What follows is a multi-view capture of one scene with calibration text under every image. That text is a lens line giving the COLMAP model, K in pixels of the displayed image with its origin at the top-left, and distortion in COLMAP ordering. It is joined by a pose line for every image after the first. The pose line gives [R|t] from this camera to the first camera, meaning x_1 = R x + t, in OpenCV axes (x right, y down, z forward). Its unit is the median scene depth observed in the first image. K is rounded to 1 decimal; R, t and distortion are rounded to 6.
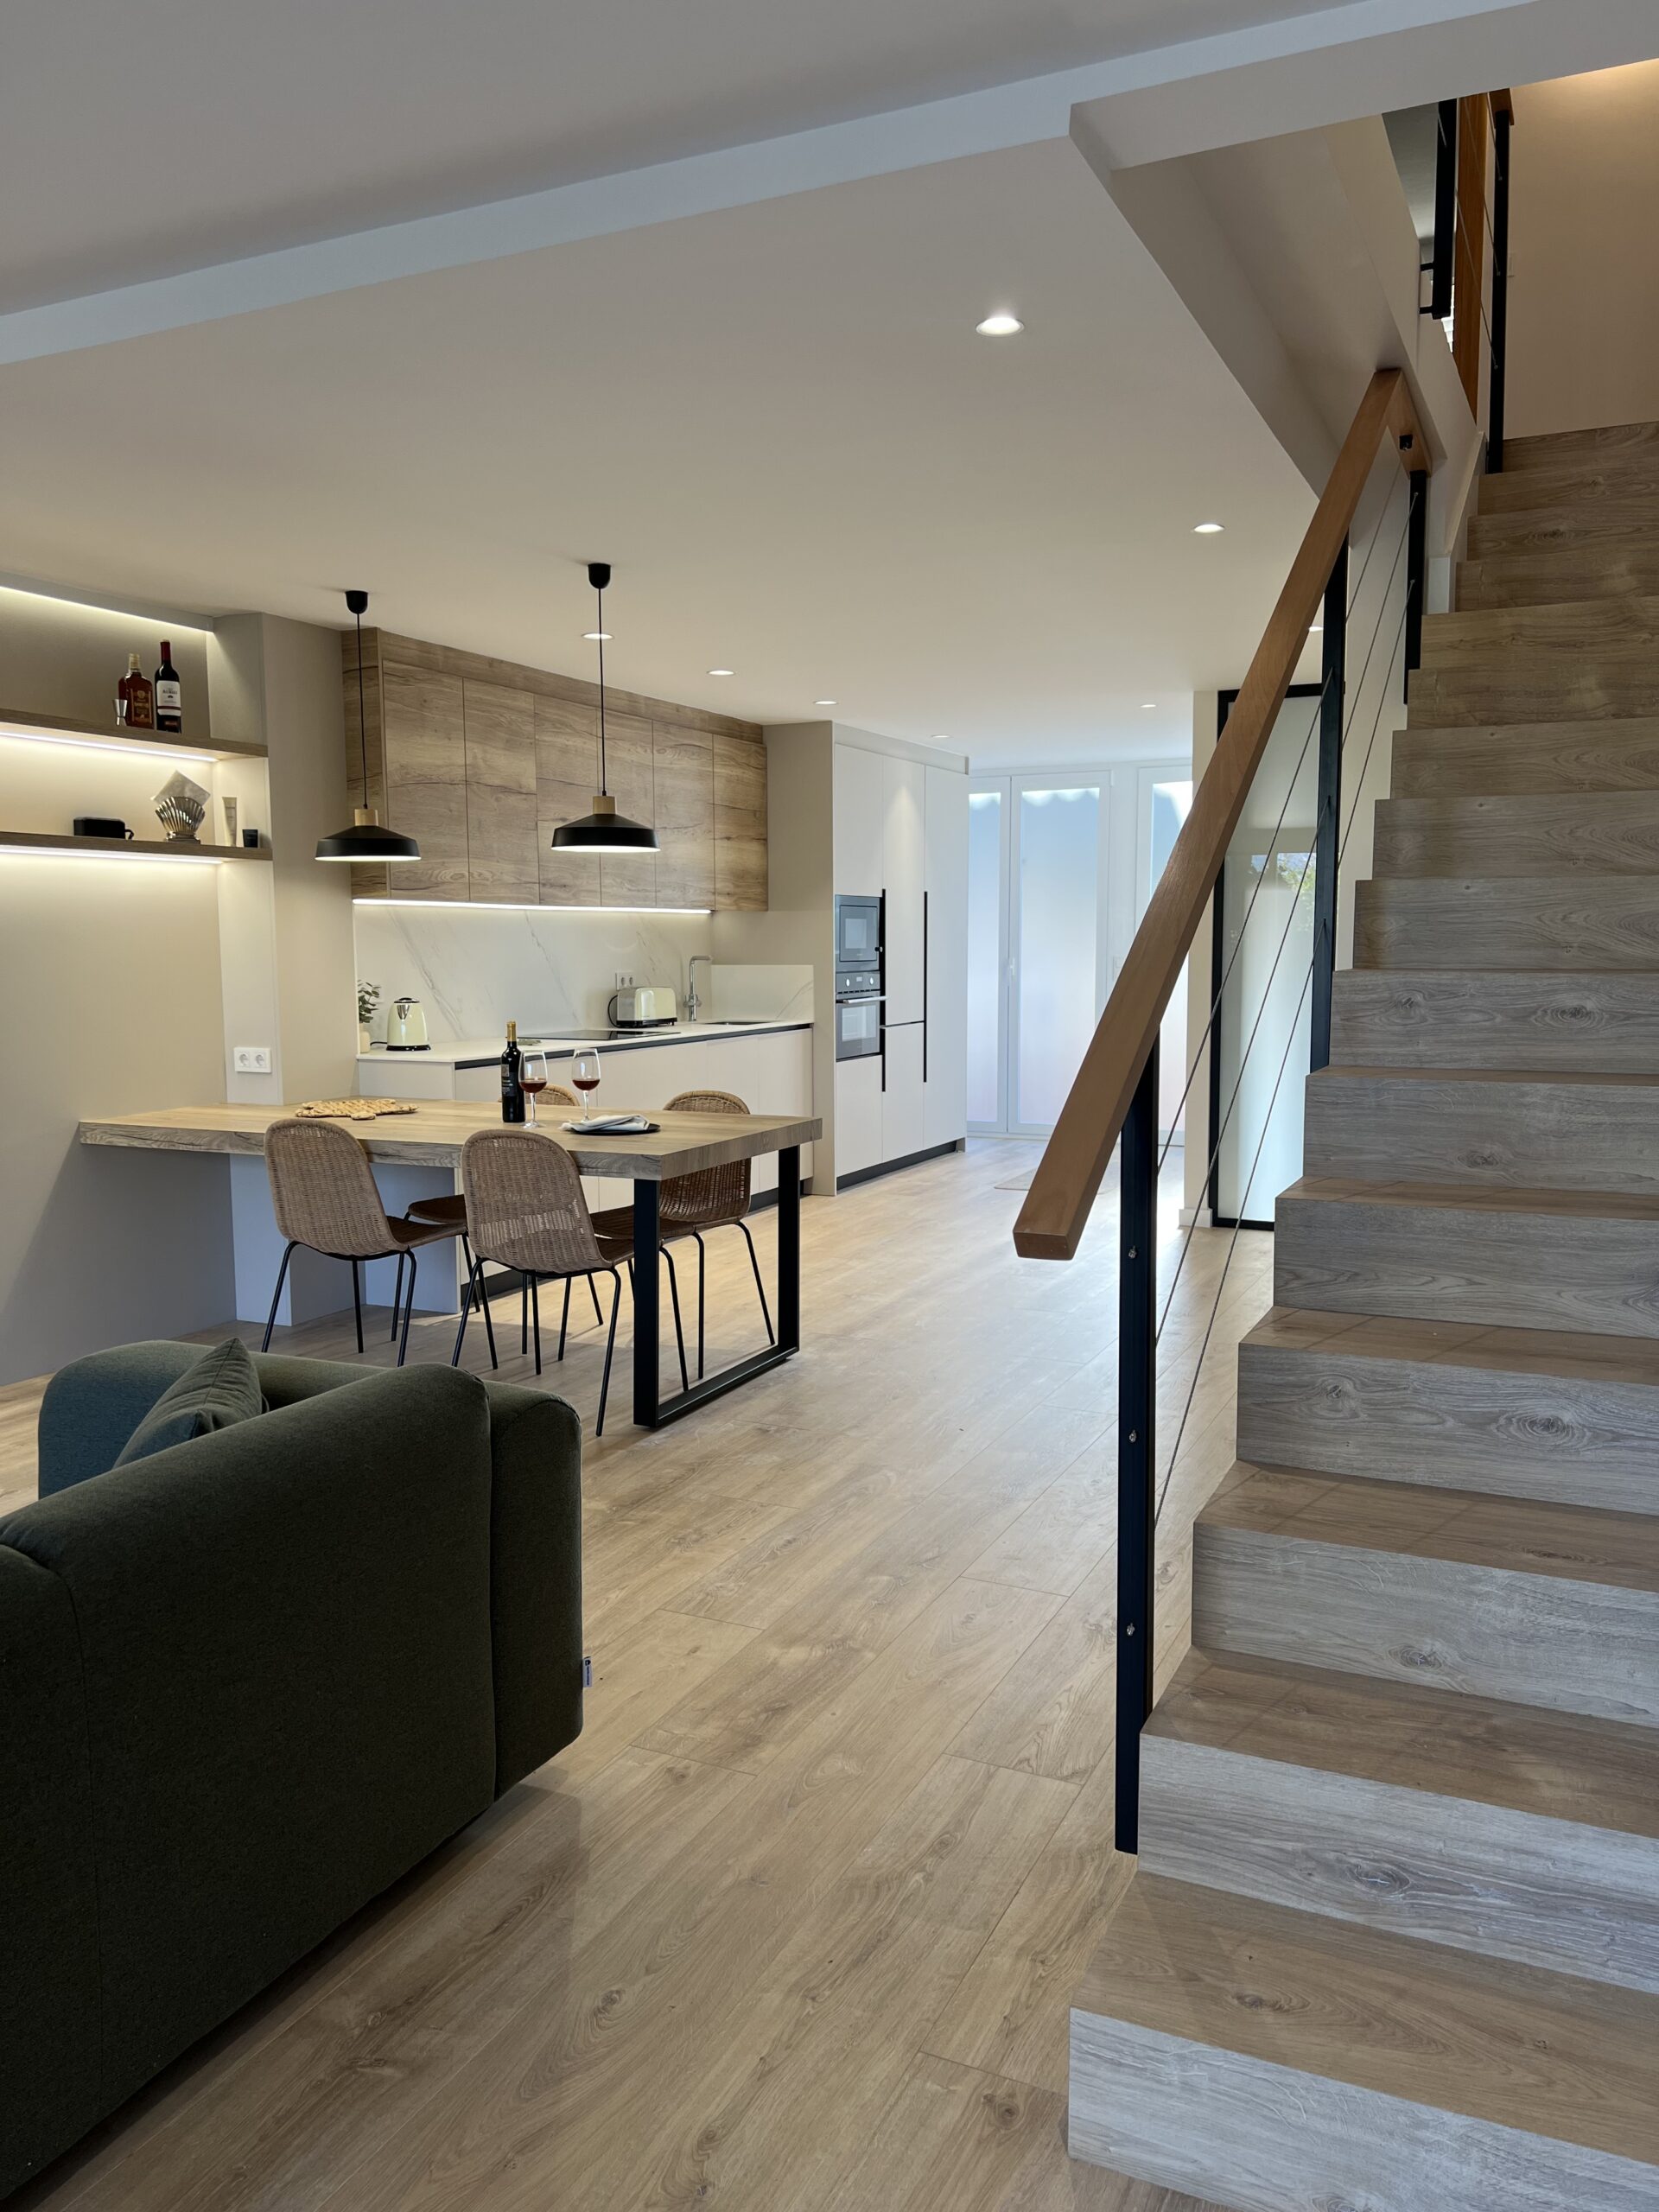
lens RADIAL K [[1656.0, 0, 830.2], [0, 1656.0, 1114.5], [0, 0, 1]] dist [0.050020, -0.059979]
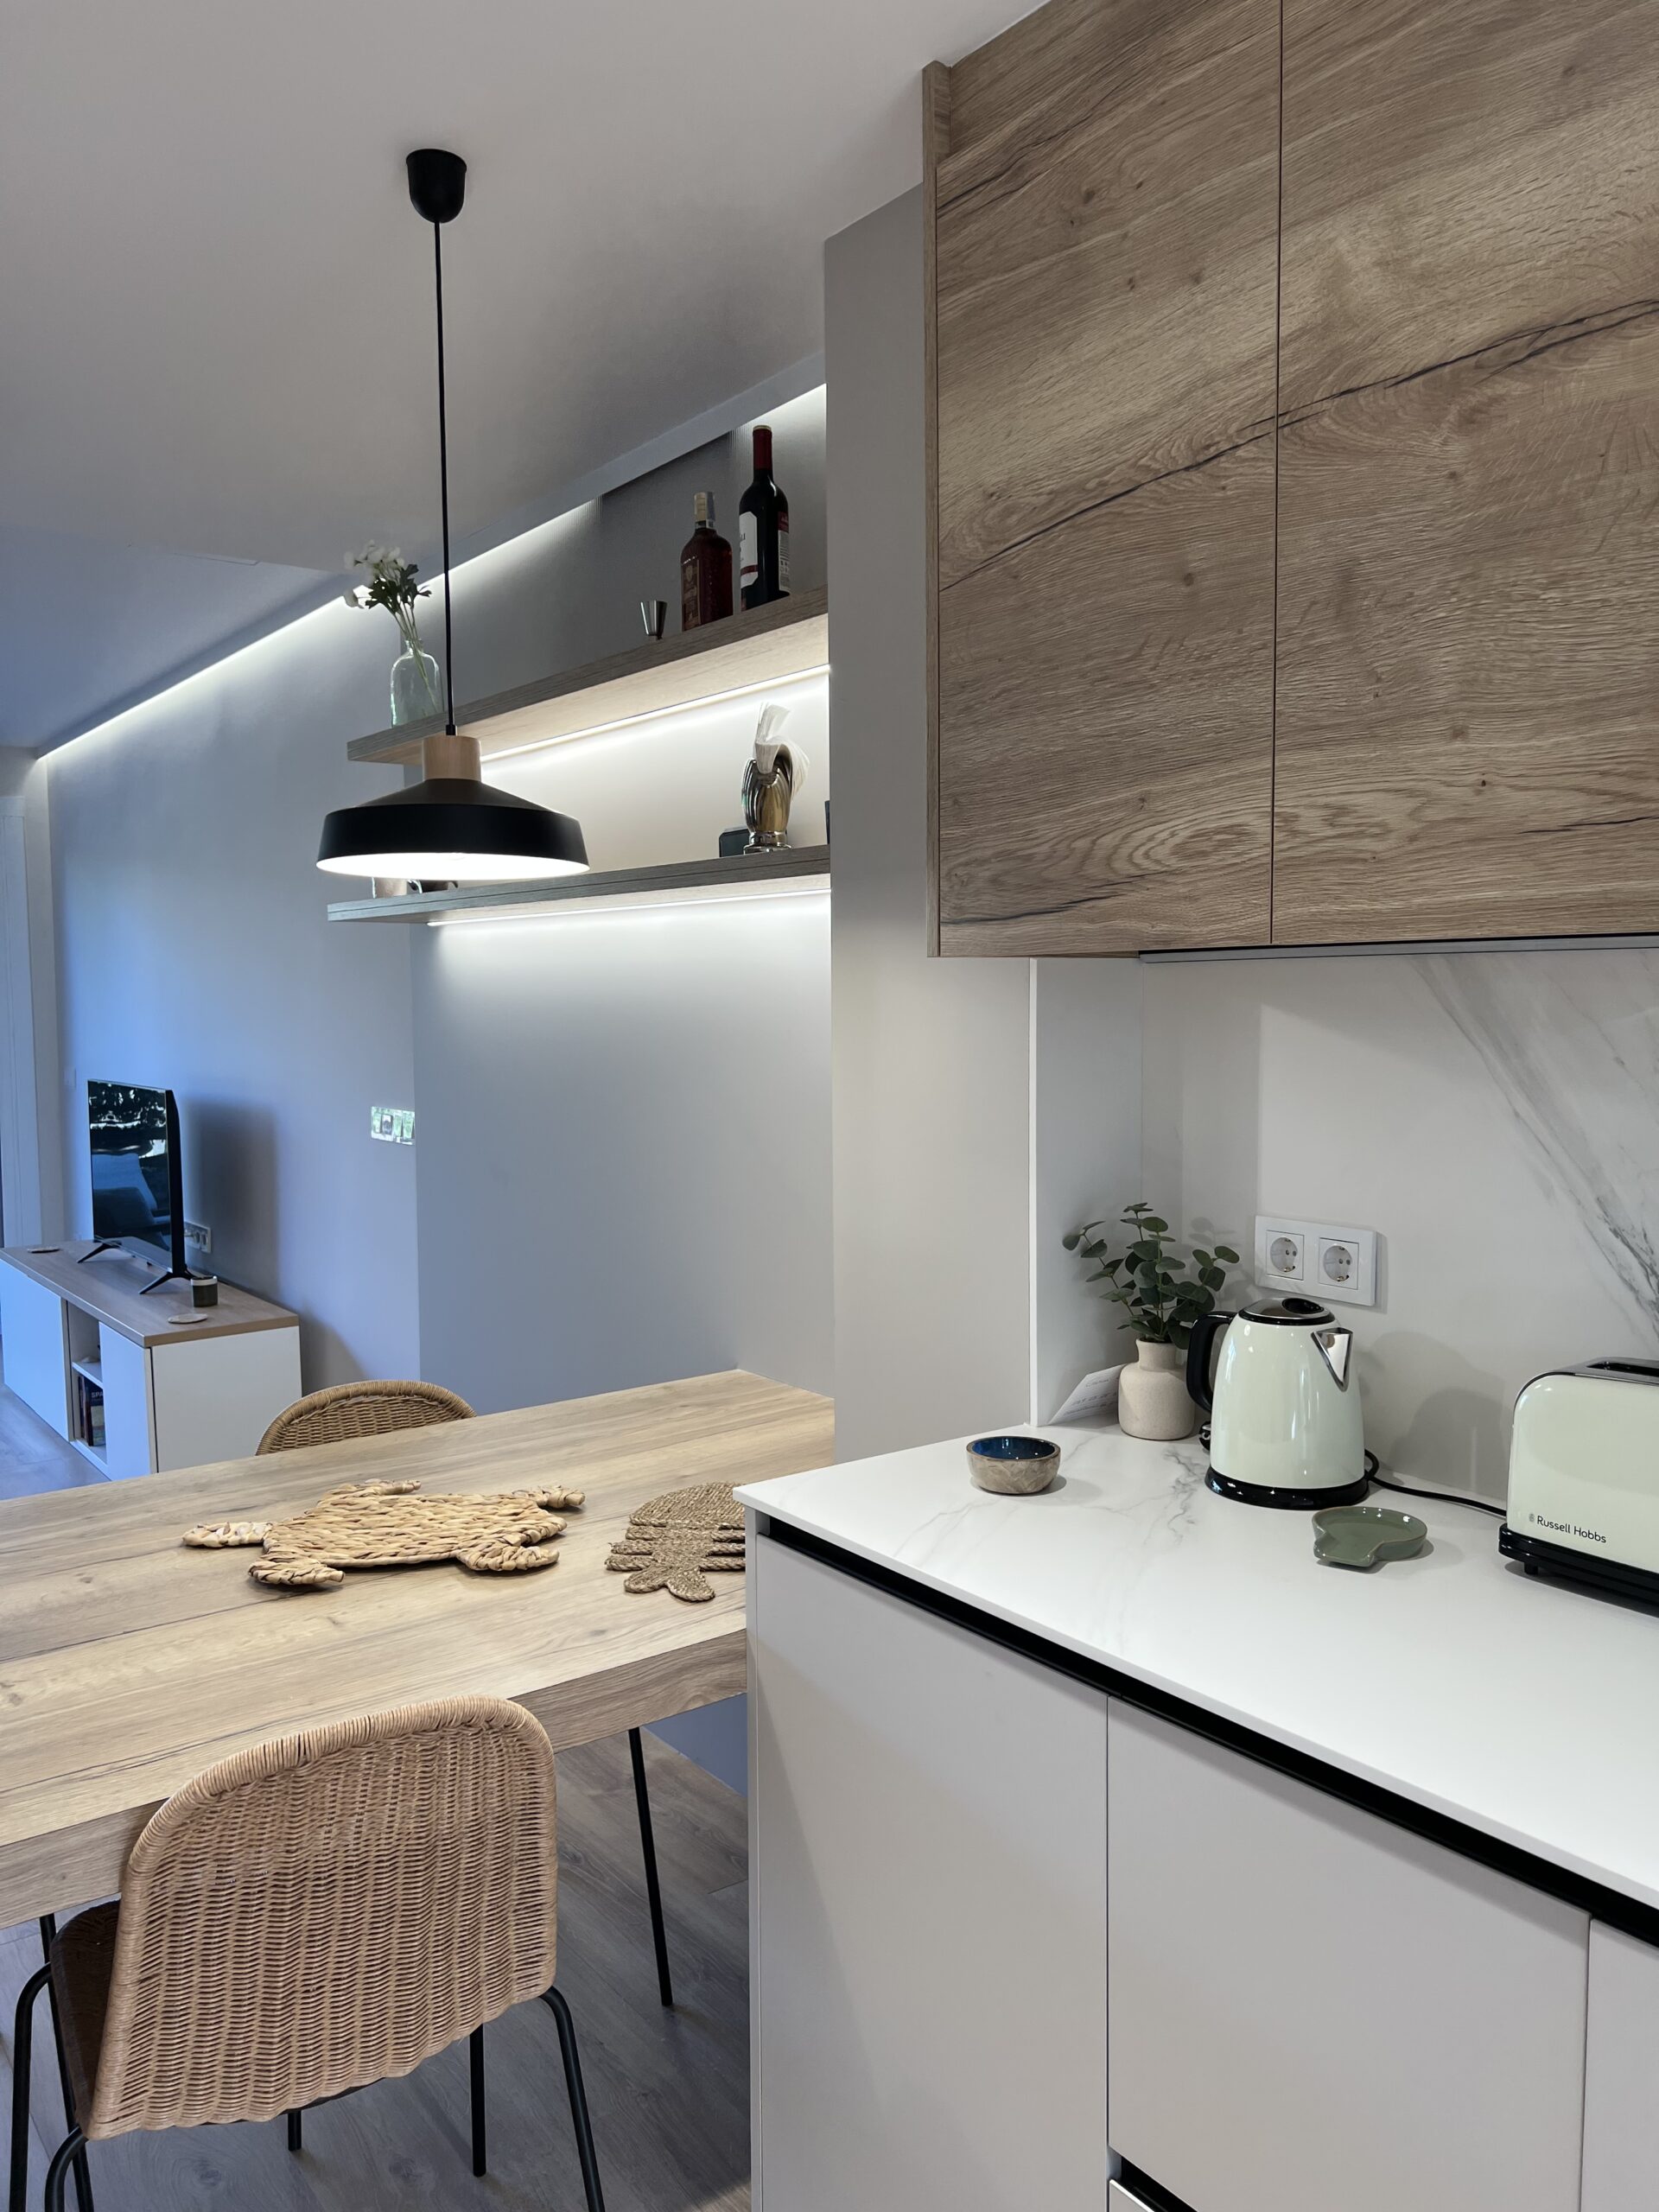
lens RADIAL K [[1656.0, 0, 830.2], [0, 1656.0, 1114.5], [0, 0, 1]] dist [0.050020, -0.059979]
pose [[-0.475915, 0.074016, -0.876371, 0.018835], [-0.080922, 0.988540, 0.127434, -0.132295], [0.875761, 0.131565, -0.464472, 1.084401]]
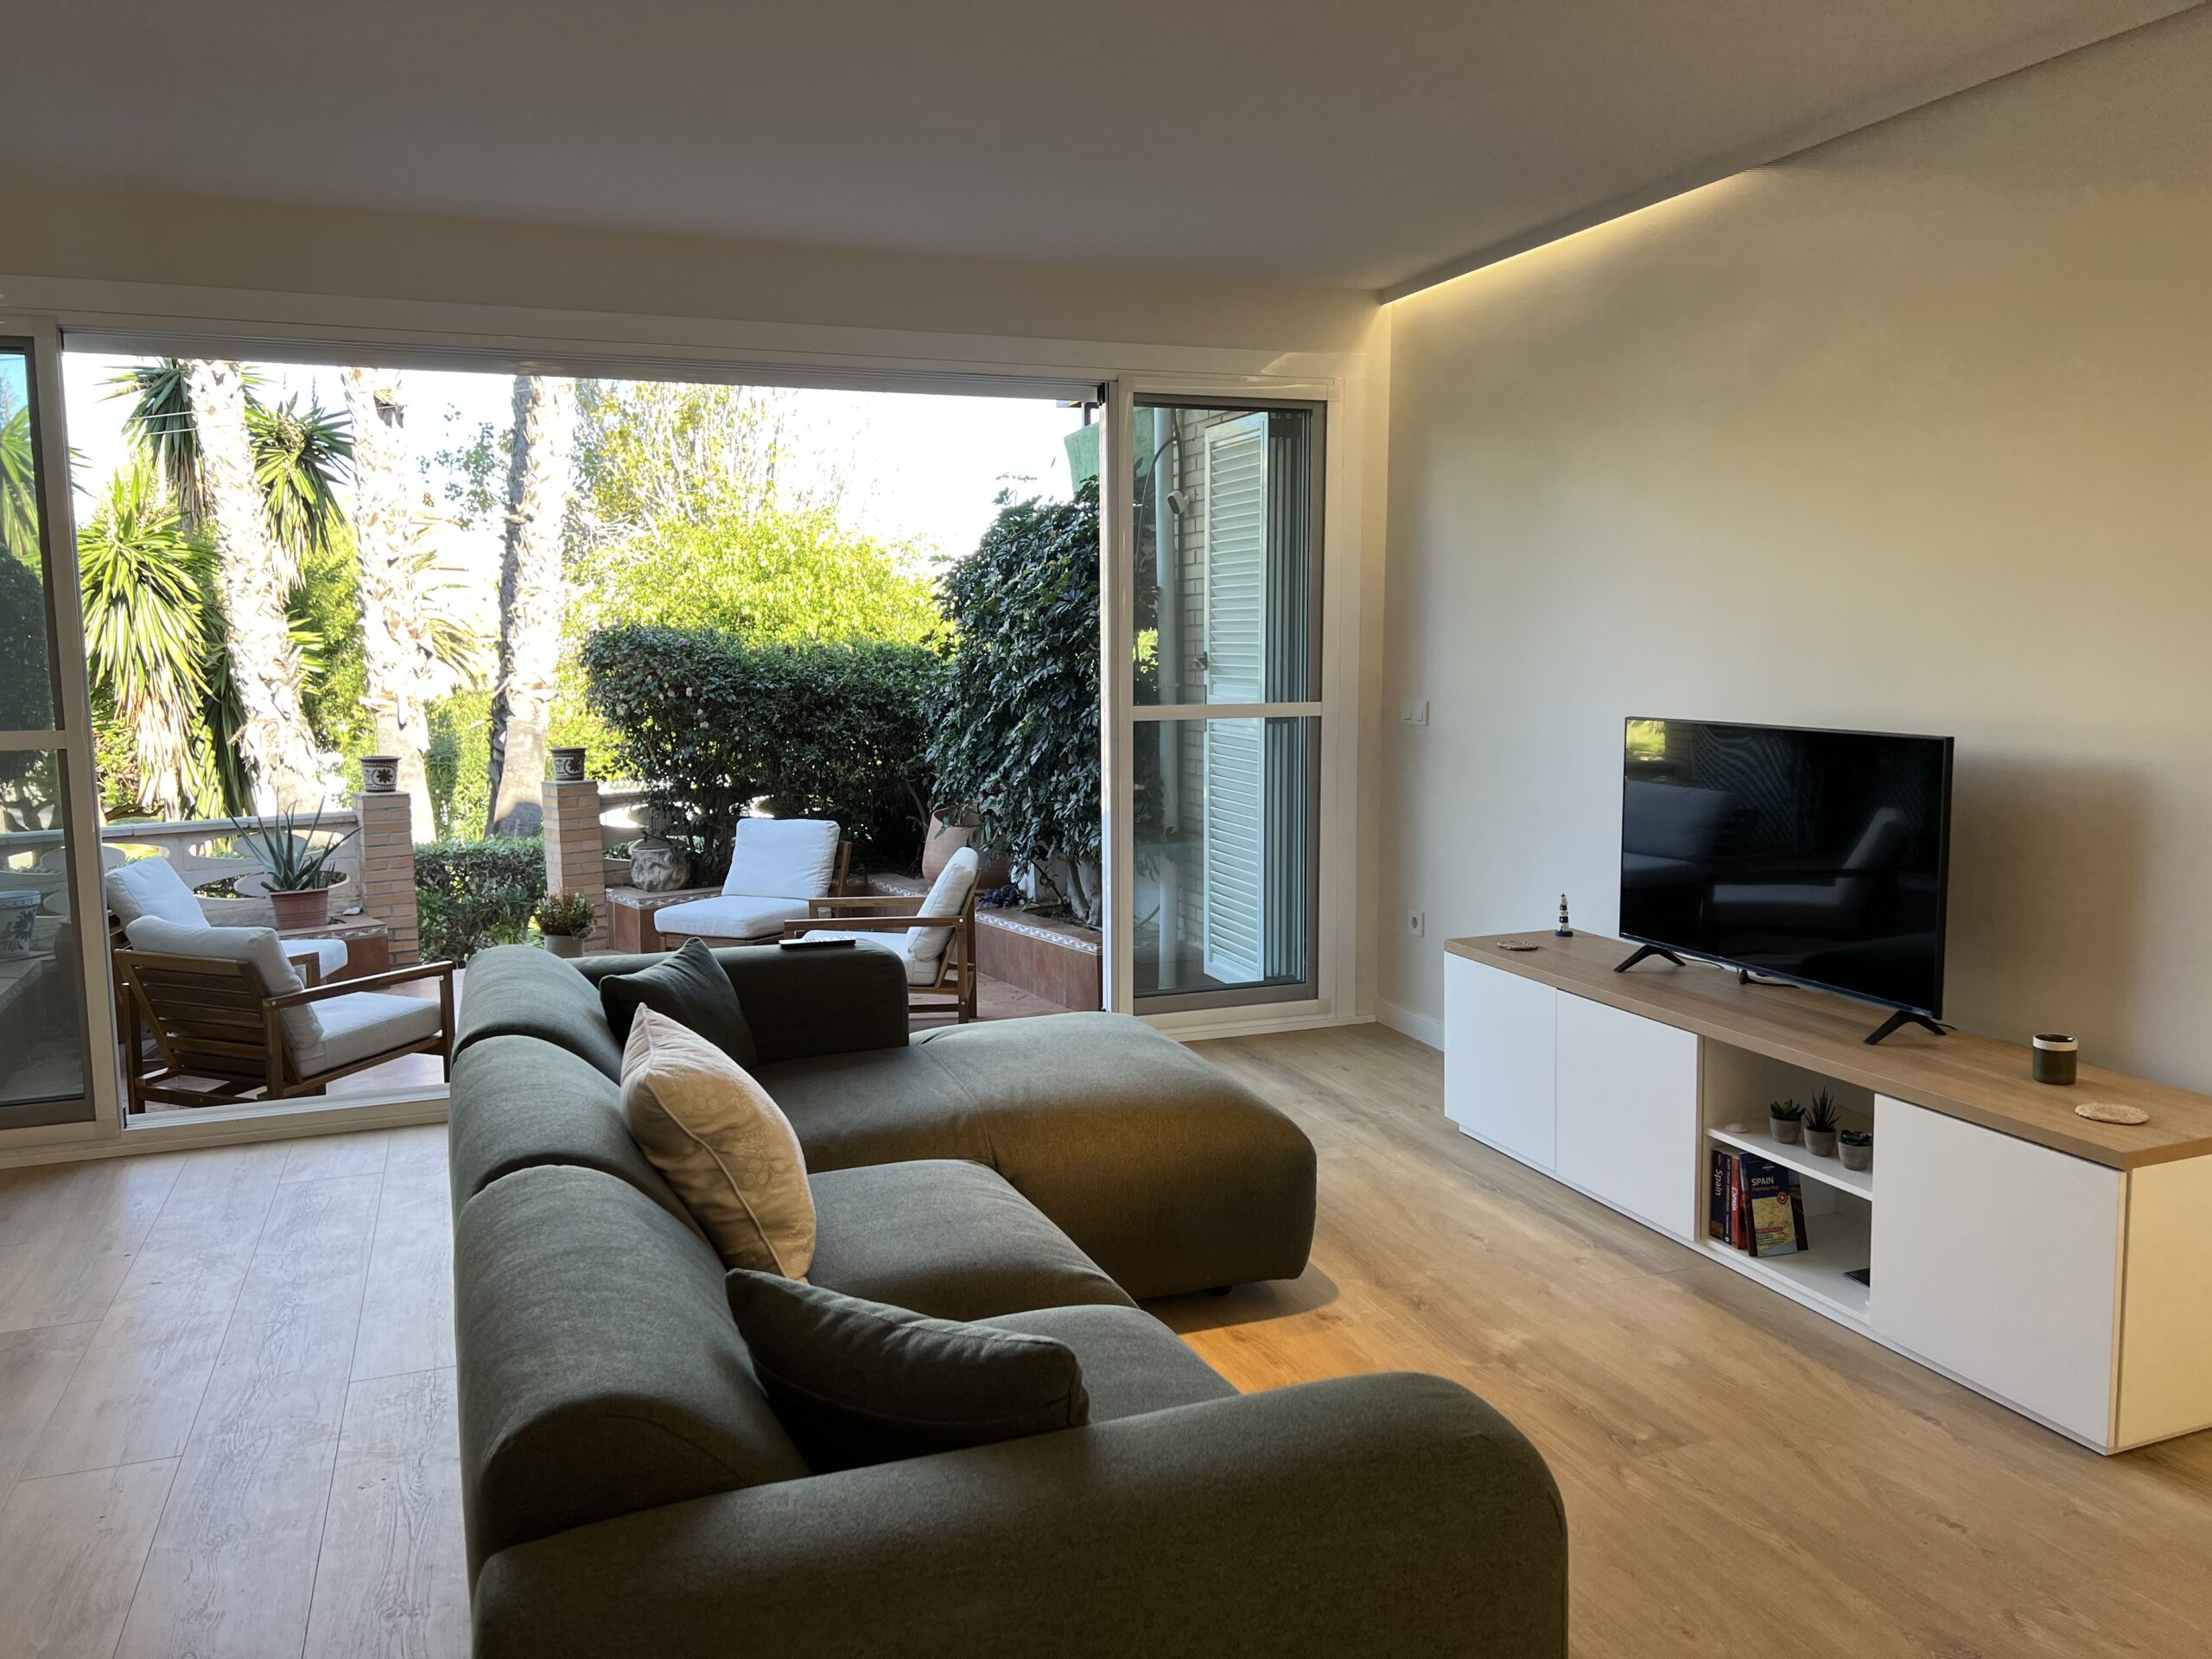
lens RADIAL K [[1656.0, 0, 1106.0], [0, 1656.0, 829.5], [0, 0, 1]] dist [0.050020, -0.059979]
pose [[-0.697117, 0.091503, -0.711094, 0.019673], [-0.067029, 0.979160, 0.191710, -0.069919], [0.713817, 0.181308, -0.676456, 0.600745]]
